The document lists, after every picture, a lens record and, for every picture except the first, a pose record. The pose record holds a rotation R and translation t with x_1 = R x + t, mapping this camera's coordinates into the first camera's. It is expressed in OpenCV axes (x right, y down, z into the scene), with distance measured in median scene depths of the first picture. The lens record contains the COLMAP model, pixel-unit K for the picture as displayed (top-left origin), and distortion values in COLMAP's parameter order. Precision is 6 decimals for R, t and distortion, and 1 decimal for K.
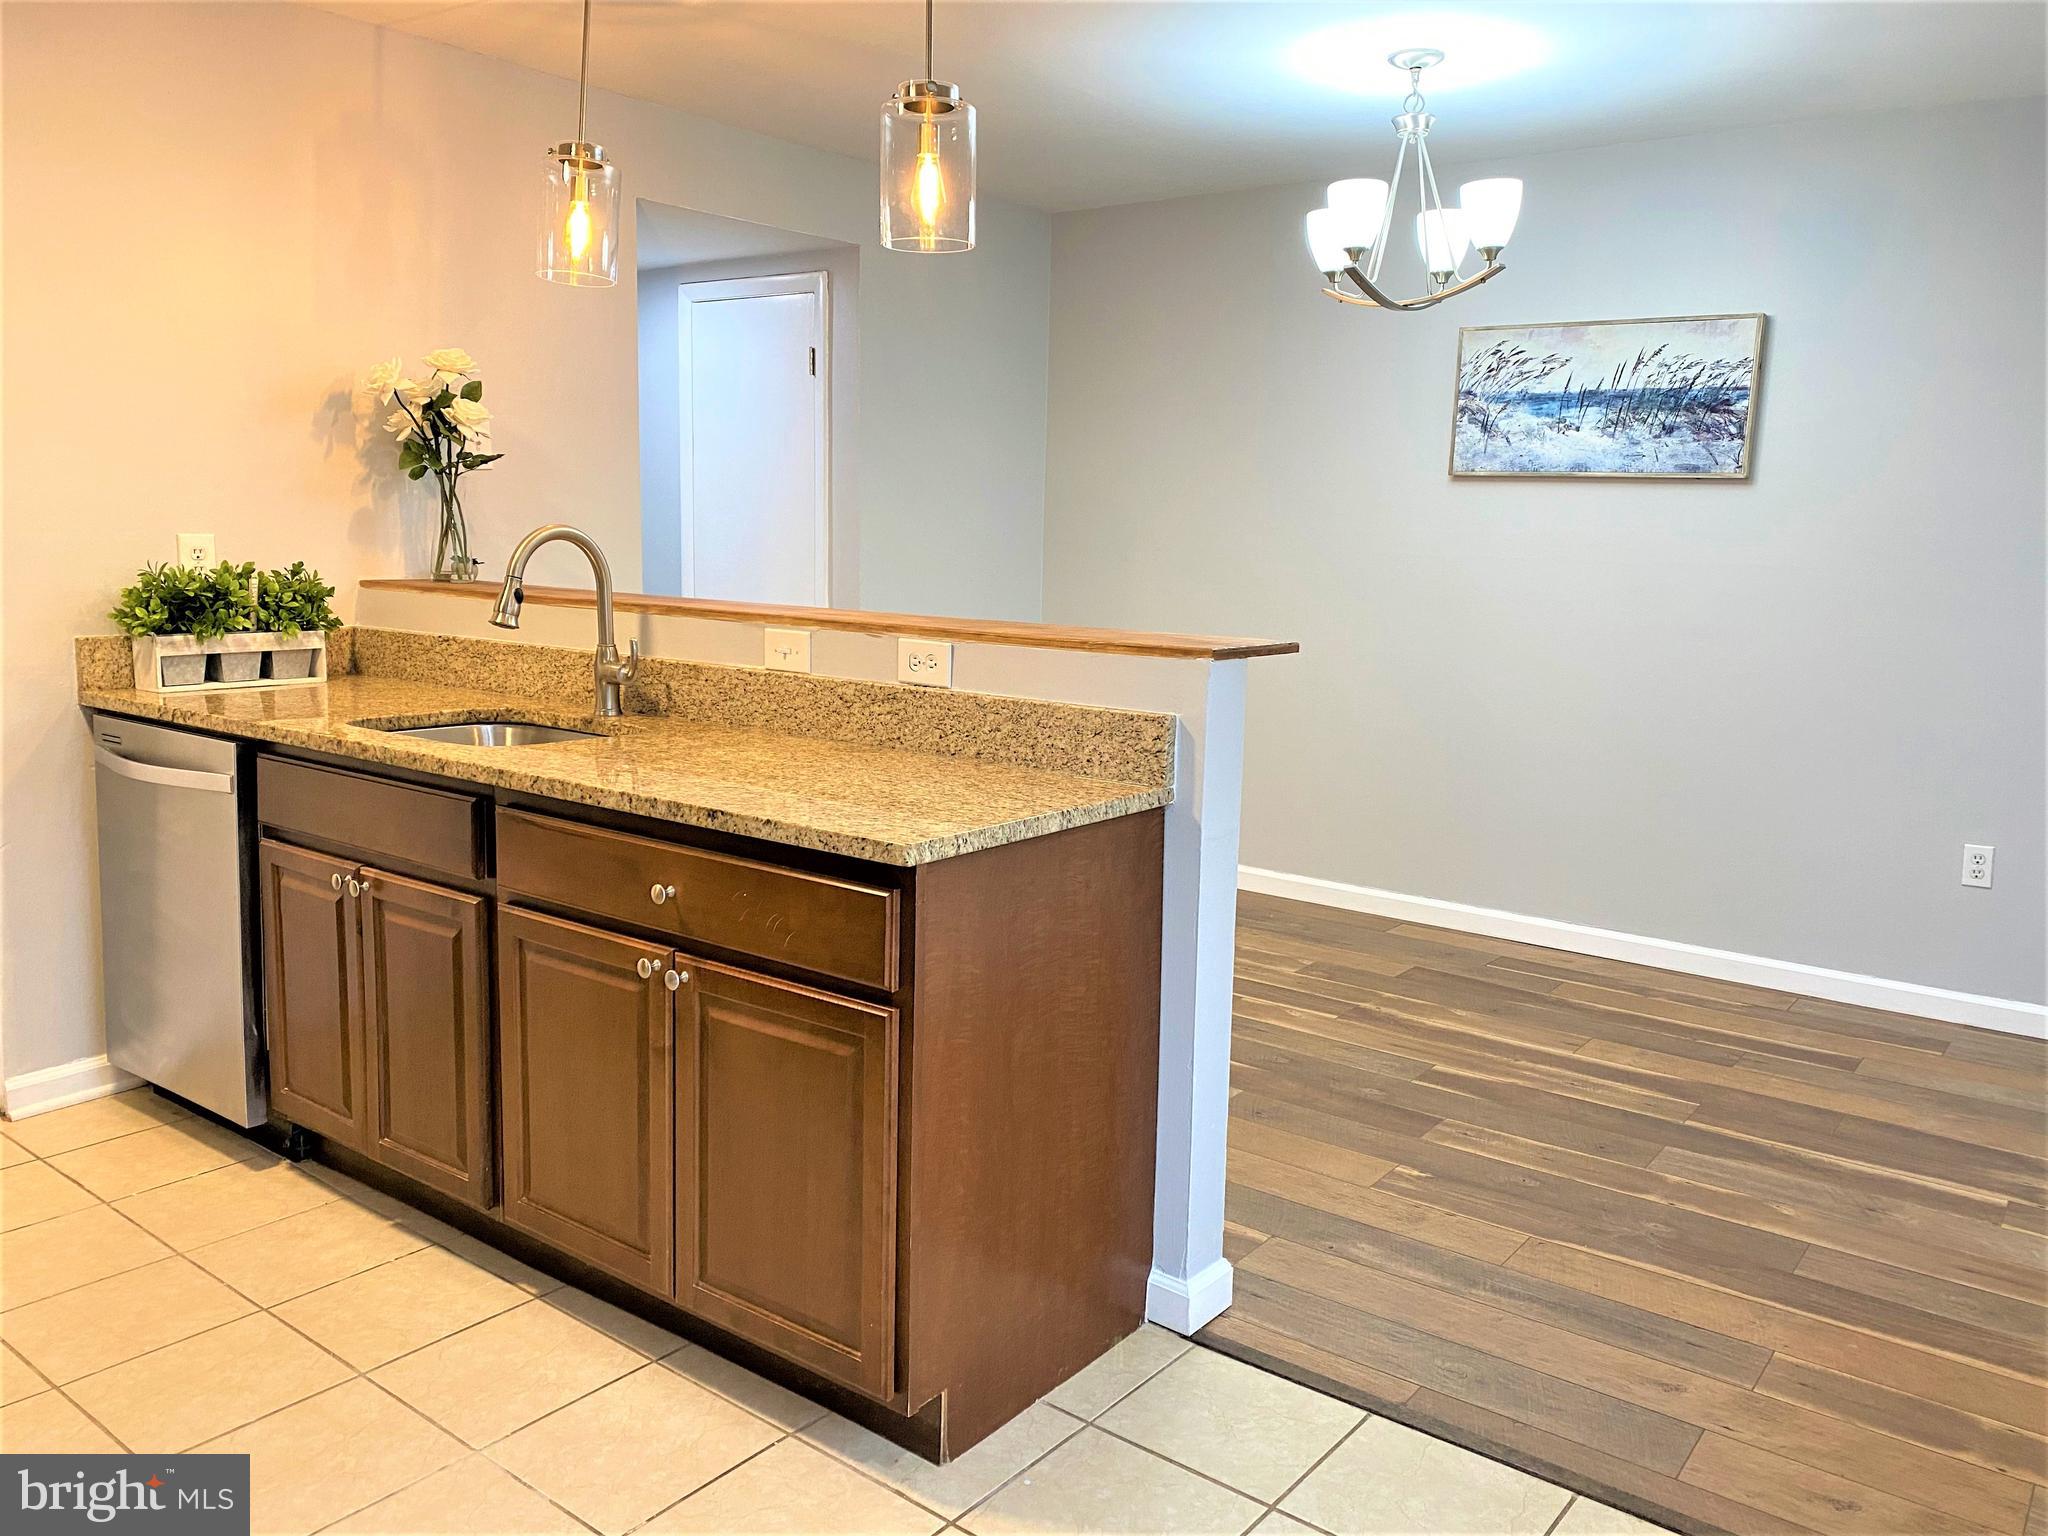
lens RADIAL K [[1570.0, 0, 1031.7], [0, 1570.0, 762.6], [0, 0, 1]] dist [0.032304, -0.025554]
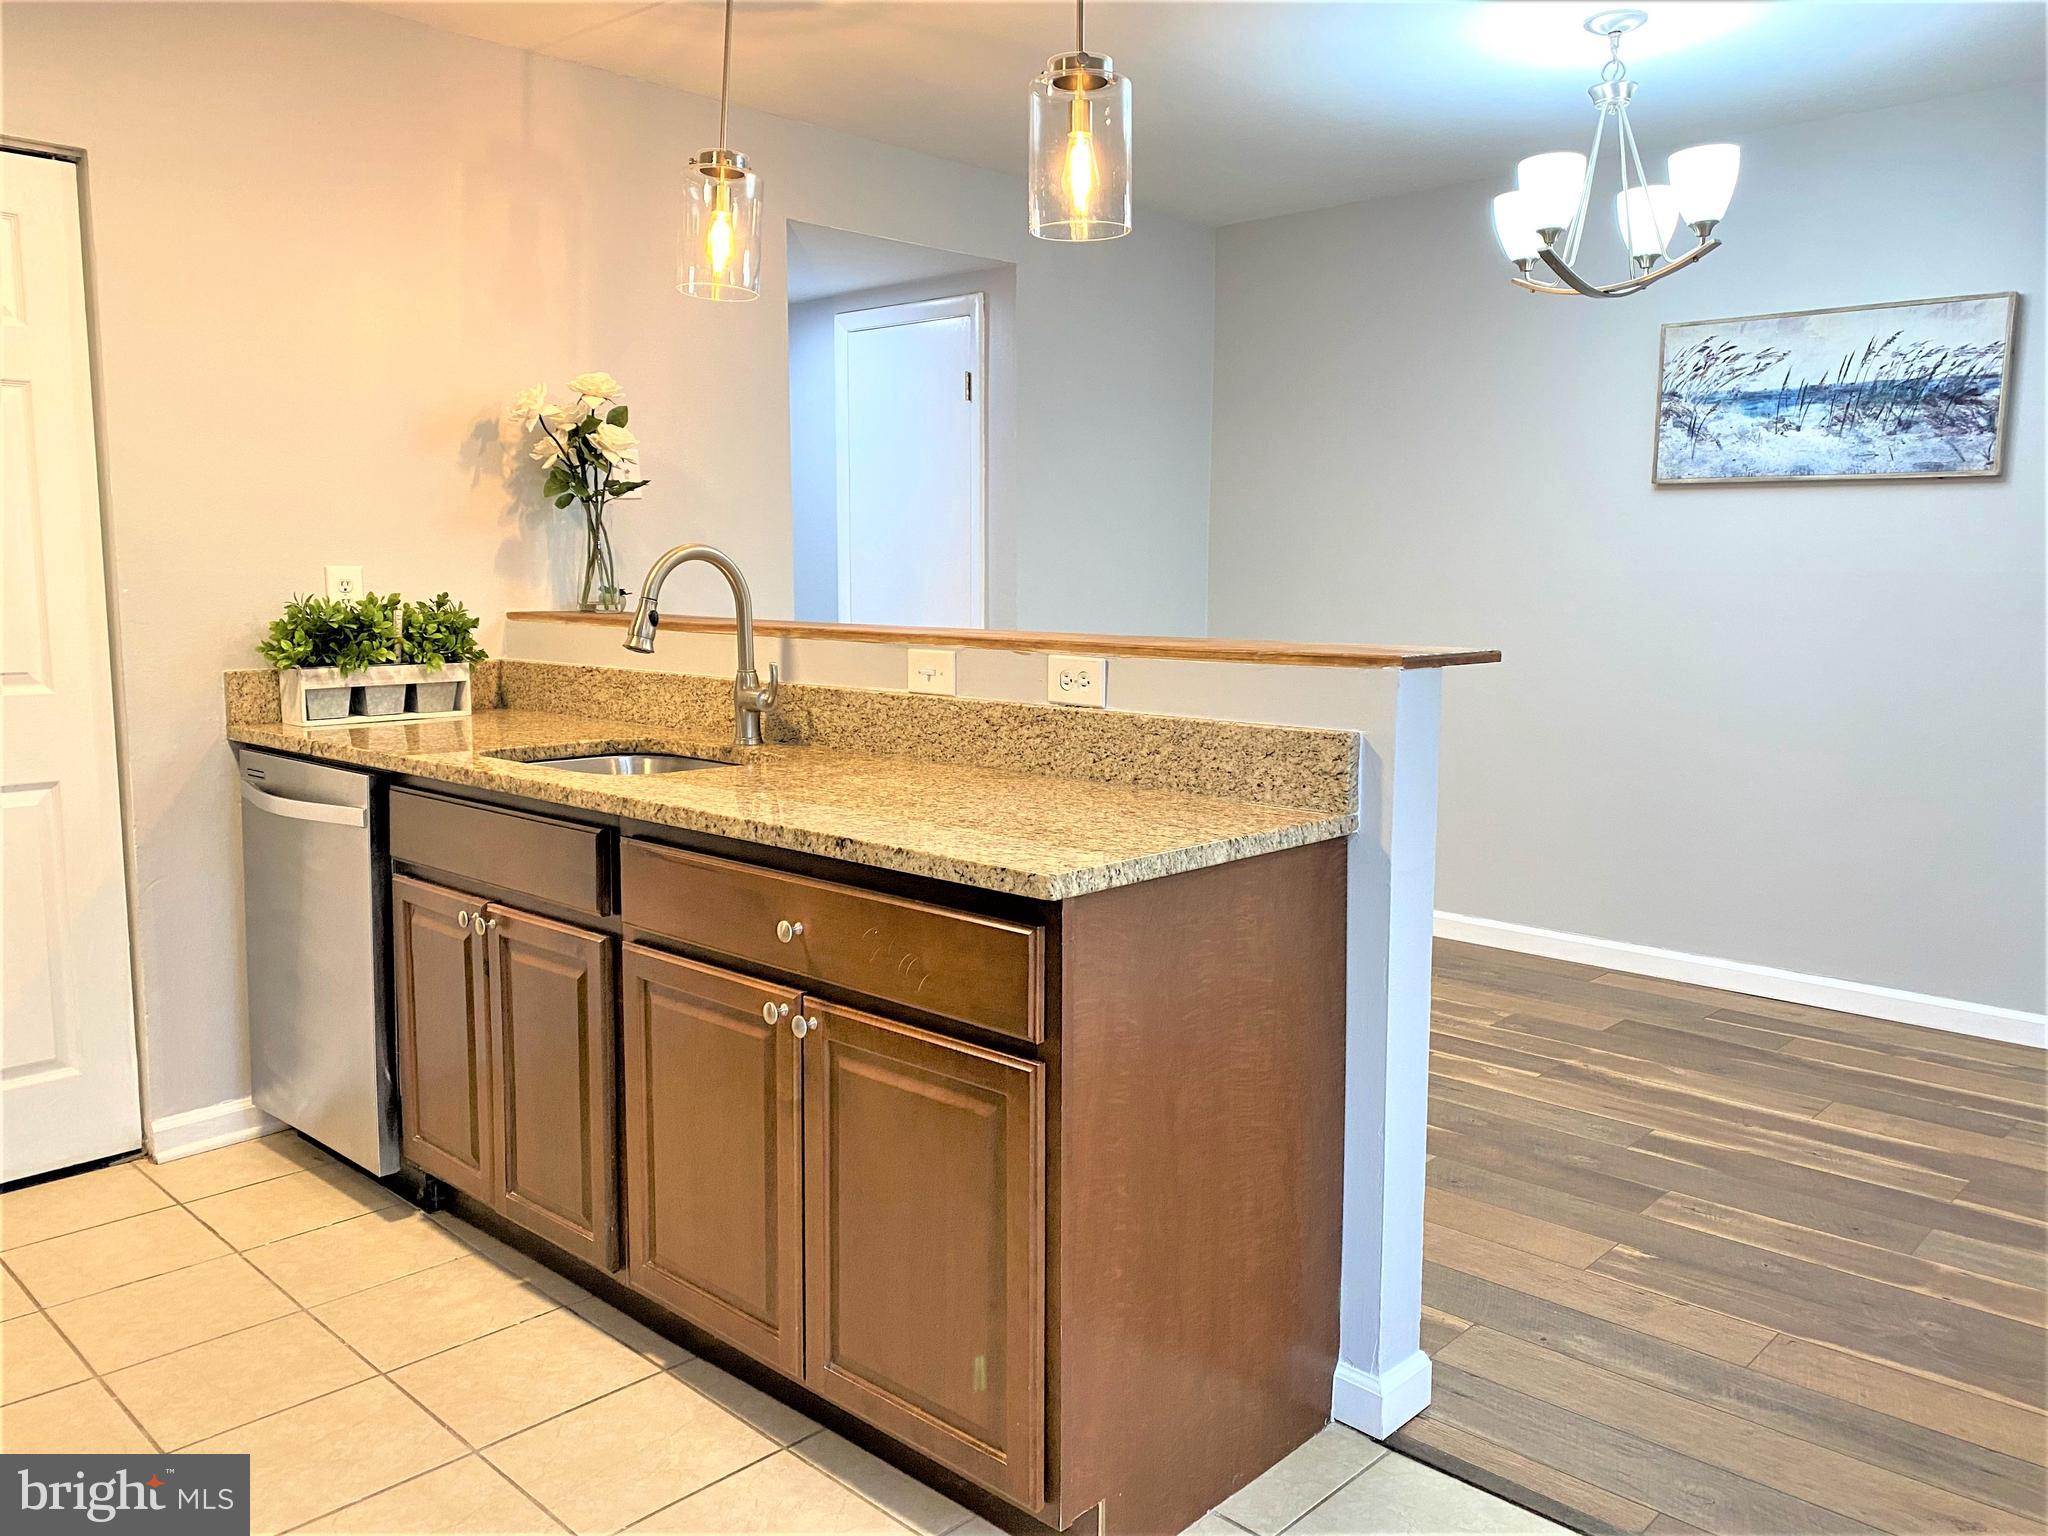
lens RADIAL K [[1570.0, 0, 1034.9], [0, 1570.0, 757.1], [0, 0, 1]] dist [0.032304, -0.025554]
pose [[0.994436, -0.008120, -0.105029, 0.001676], [0.004689, 0.999449, -0.032873, 0.006647], [0.105238, 0.032198, 0.993926, 0.054735]]
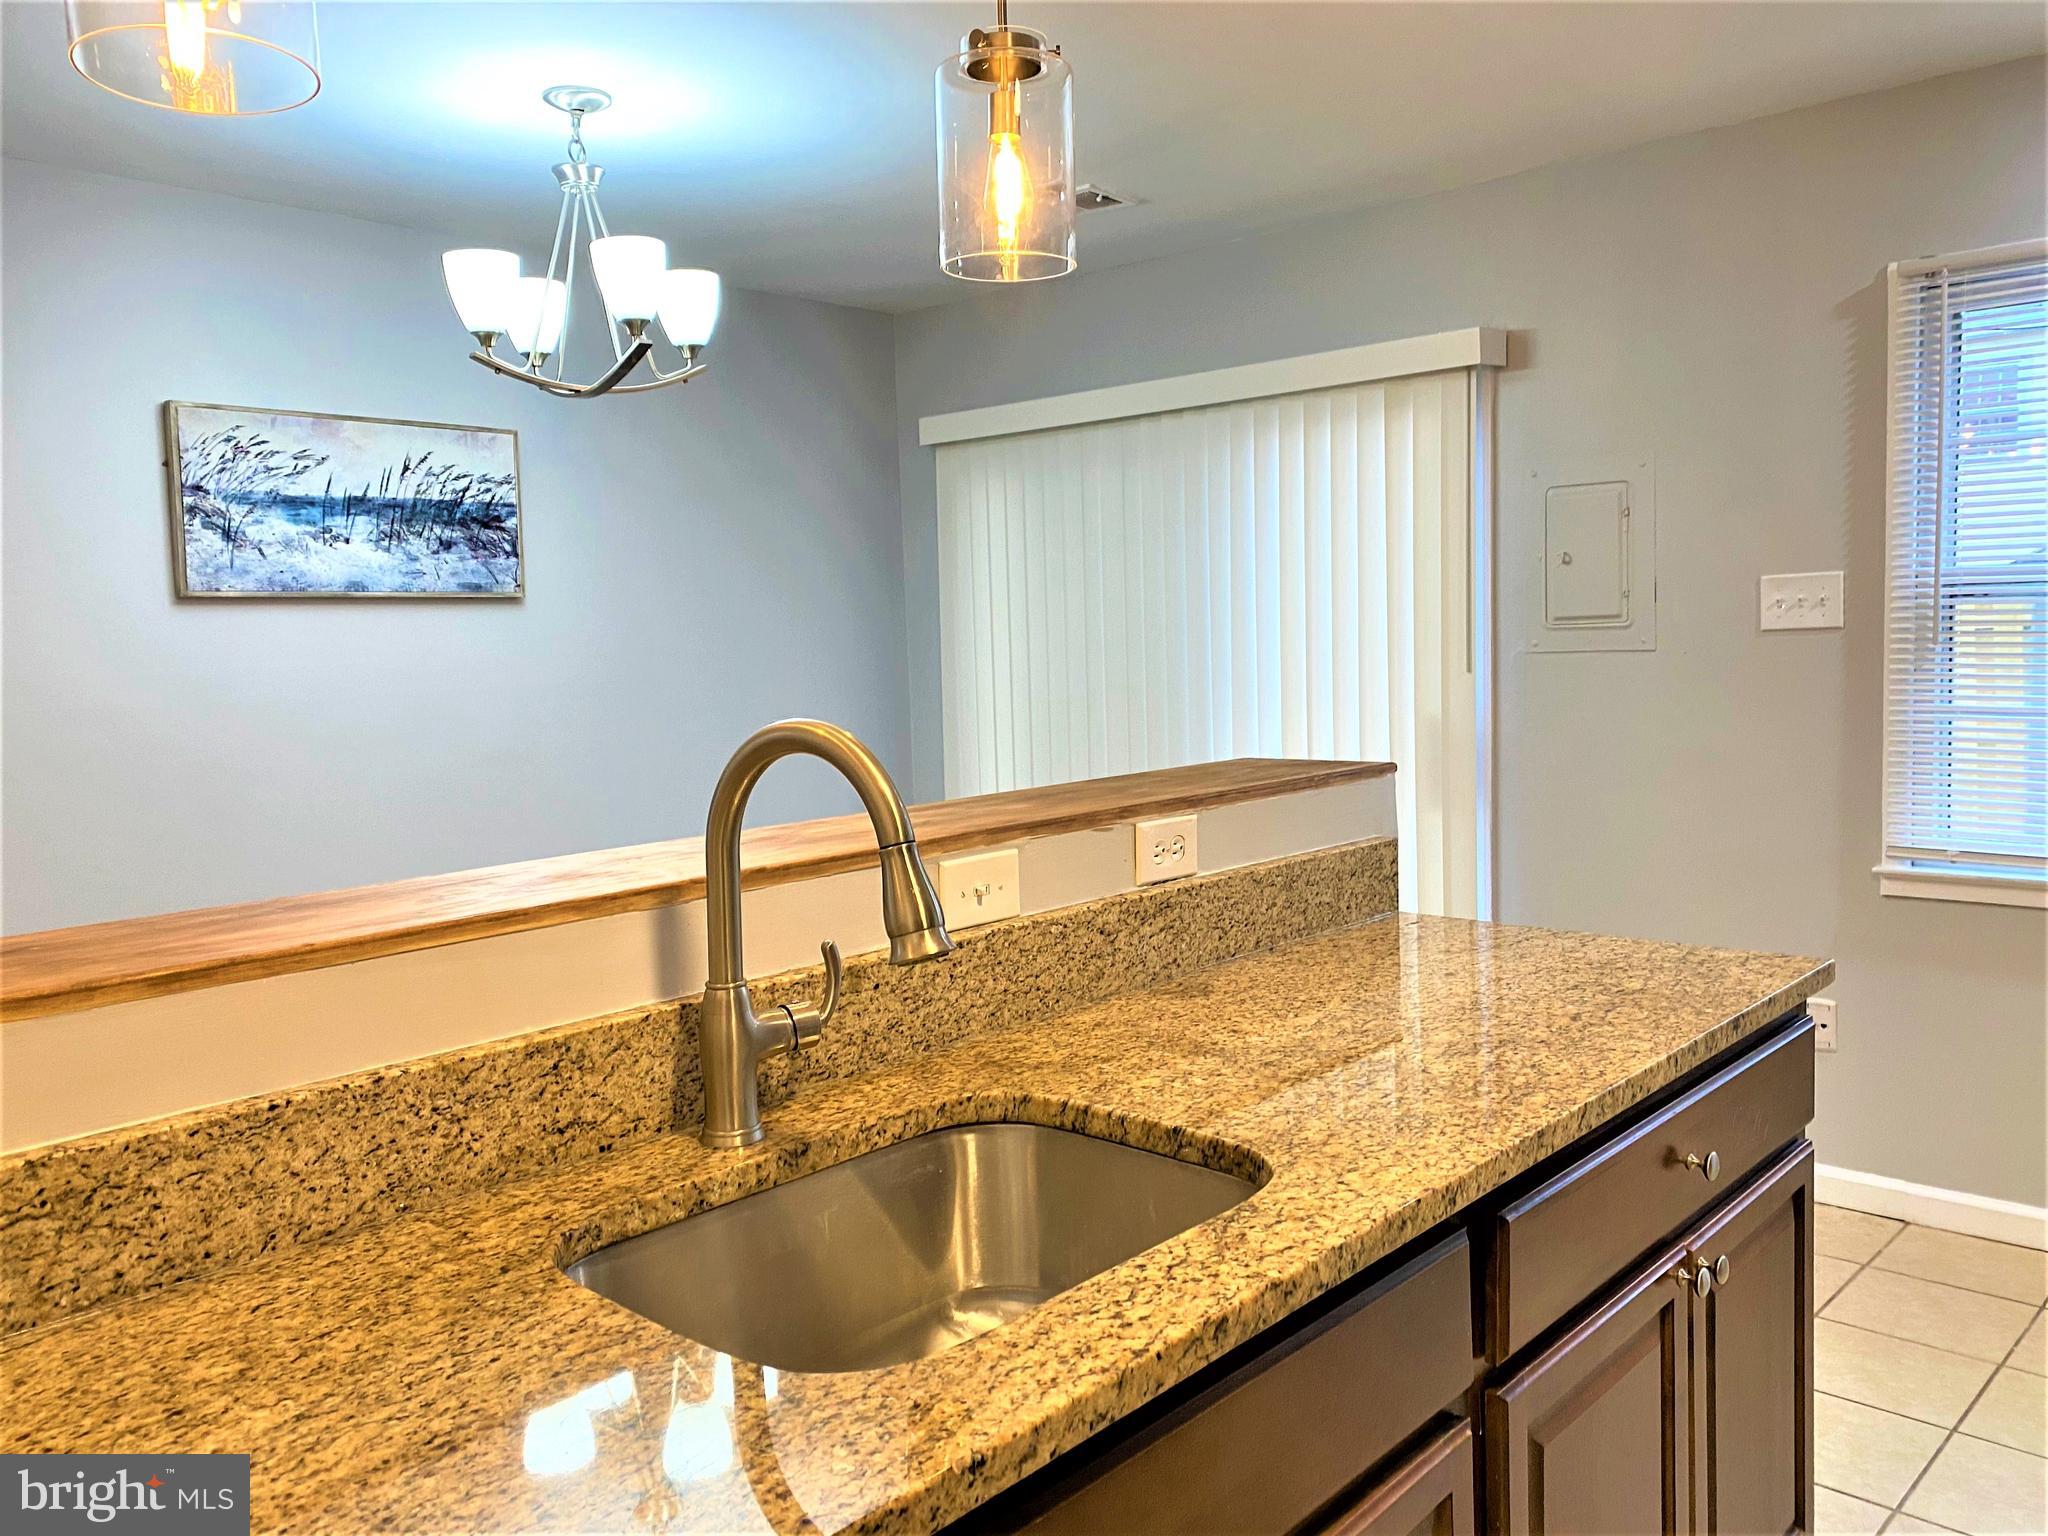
lens RADIAL K [[1570.0, 0, 1030.5], [0, 1570.0, 752.9], [0, 0, 1]] dist [0.032304, -0.025554]
pose [[0.102165, -0.107486, 0.988943, -0.485043], [0.187249, 0.978452, 0.087002, -0.112266], [-0.976985, 0.176290, 0.120090, 0.596555]]
